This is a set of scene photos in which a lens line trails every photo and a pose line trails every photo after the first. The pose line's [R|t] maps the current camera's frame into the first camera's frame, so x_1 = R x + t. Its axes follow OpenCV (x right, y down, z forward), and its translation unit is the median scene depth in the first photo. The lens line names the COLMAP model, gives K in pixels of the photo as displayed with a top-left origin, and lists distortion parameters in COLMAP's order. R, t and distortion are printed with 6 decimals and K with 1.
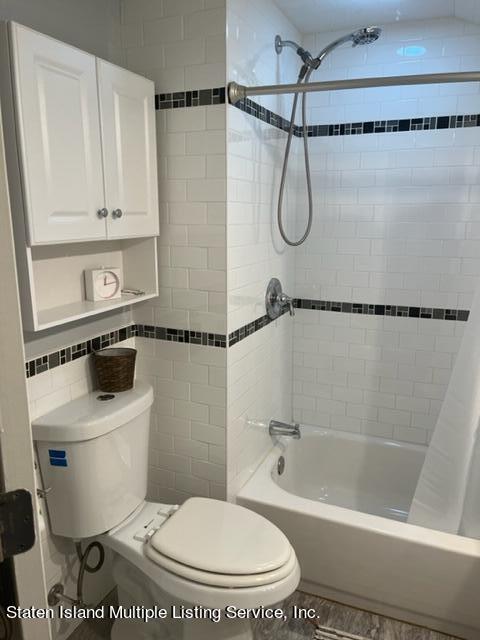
lens RADIAL K [[483.3, 0, 240.0], [0, 483.3, 320.0], [0, 0, 1]] dist [0.058165, -0.084650]
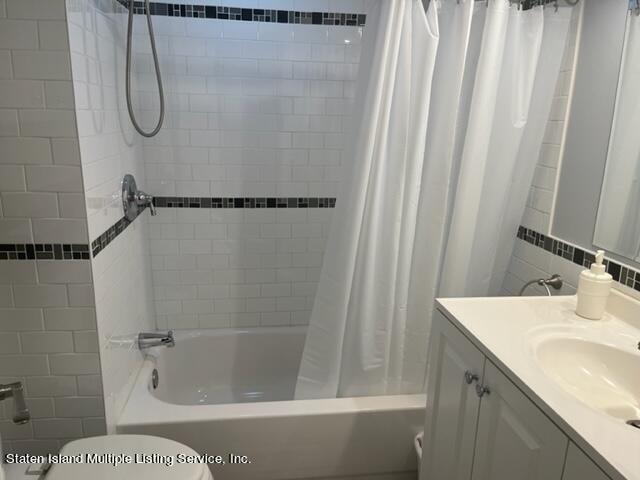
lens RADIAL K [[483.3, 0, 318.4], [0, 483.3, 246.0], [0, 0, 1]] dist [0.058165, -0.084650]
pose [[0.856491, -0.113597, 0.503507, -0.091722], [0.082757, 0.993084, 0.083278, -0.002271], [-0.509485, -0.029658, 0.859969, 0.058385]]
